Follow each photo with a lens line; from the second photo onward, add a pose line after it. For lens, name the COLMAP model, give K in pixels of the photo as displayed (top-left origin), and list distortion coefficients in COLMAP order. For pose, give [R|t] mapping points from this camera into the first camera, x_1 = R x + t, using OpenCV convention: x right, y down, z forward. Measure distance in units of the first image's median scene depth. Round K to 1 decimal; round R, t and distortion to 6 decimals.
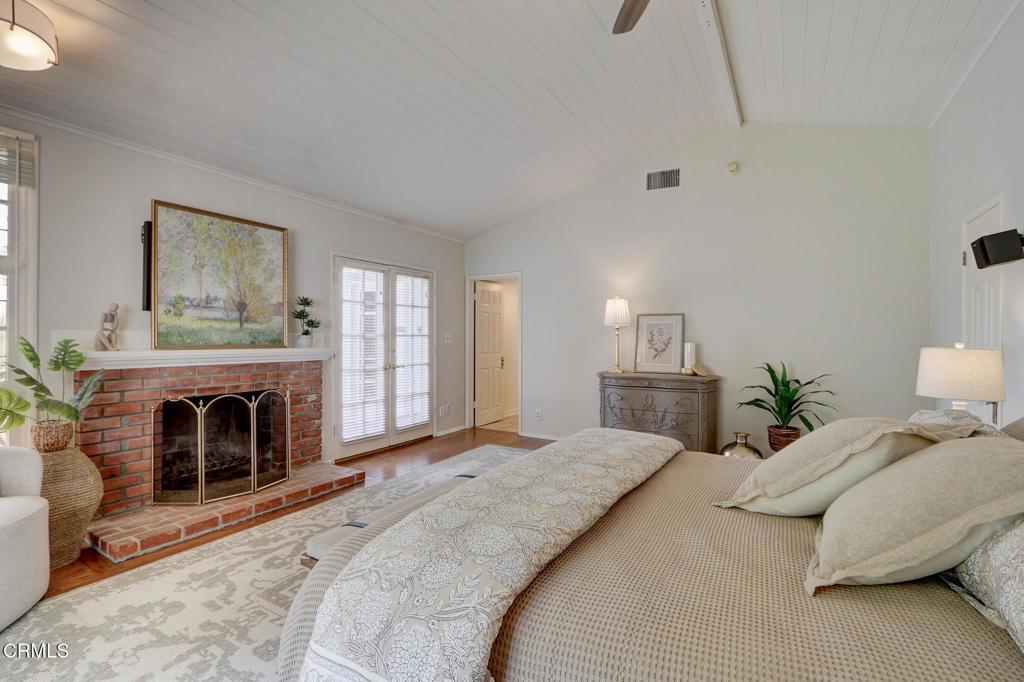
lens RADIAL K [[472.7, 0, 486.5], [0, 472.7, 336.7], [0, 0, 1]] dist [-0.001661, 0.000354]
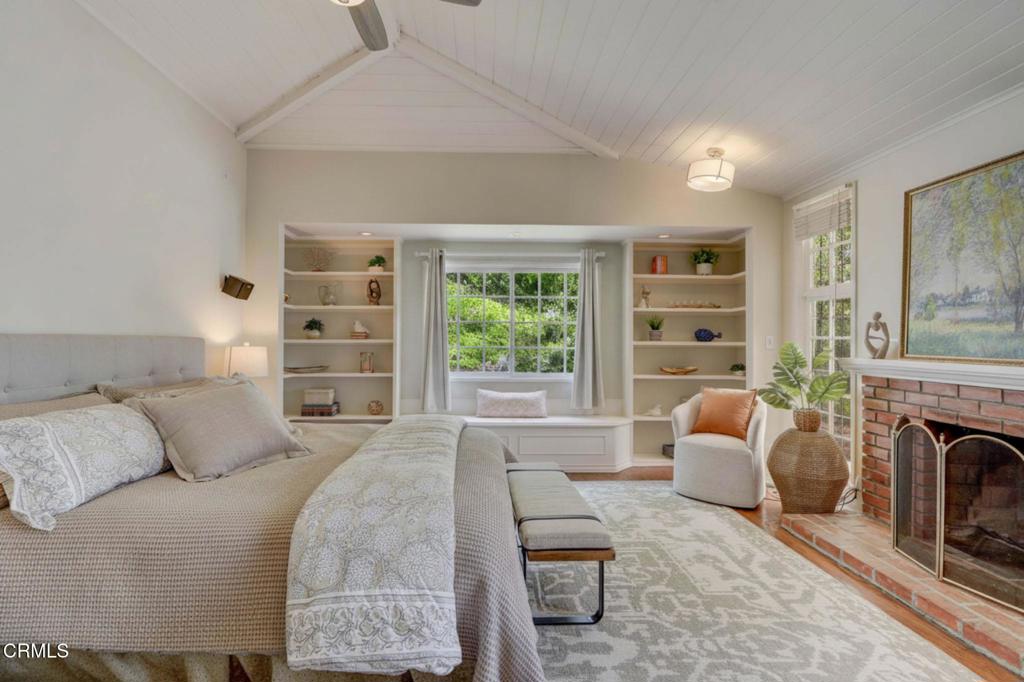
lens RADIAL K [[480.4, 0, 506.1], [0, 480.4, 339.2], [0, 0, 1]] dist [-0.003567, -0.000262]
pose [[-0.816711, -0.011653, -0.576929, 0.389421], [-0.009499, 0.999932, -0.006749, 0.001976], [0.576968, -0.000032, -0.816766, 1.163924]]
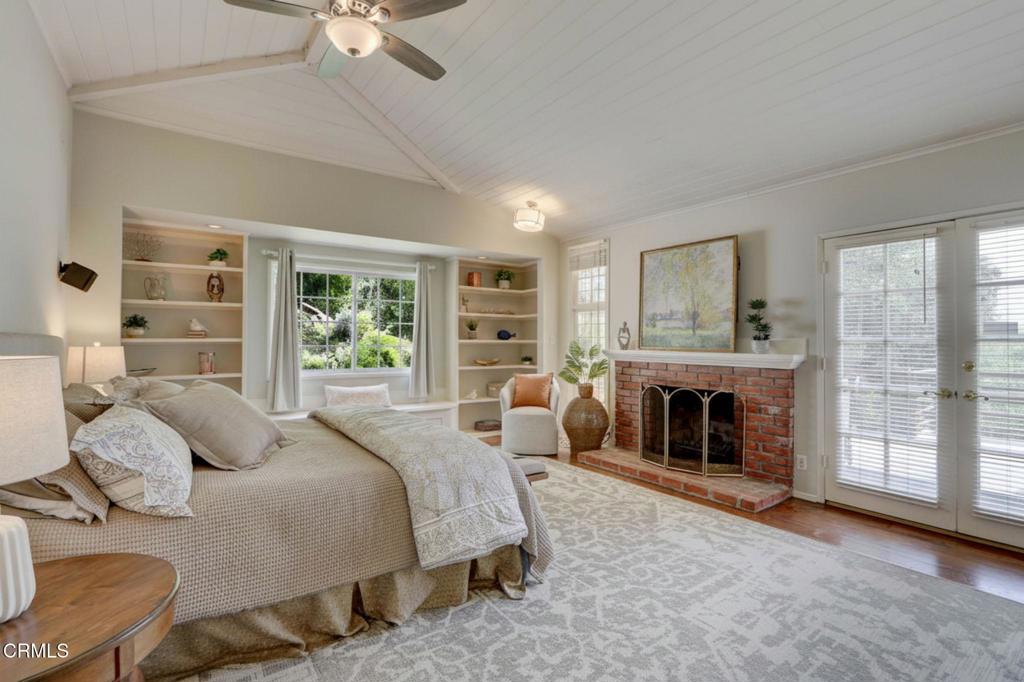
lens RADIAL K [[474.4, 0, 512.0], [0, 474.4, 341.0], [0, 0, 1]] dist [0.000704, 0.000193]
pose [[-0.358270, -0.005160, -0.933604, 0.783787], [-0.004133, 0.999984, -0.003940, 0.005396], [0.933609, 0.002447, -0.358285, 1.036094]]
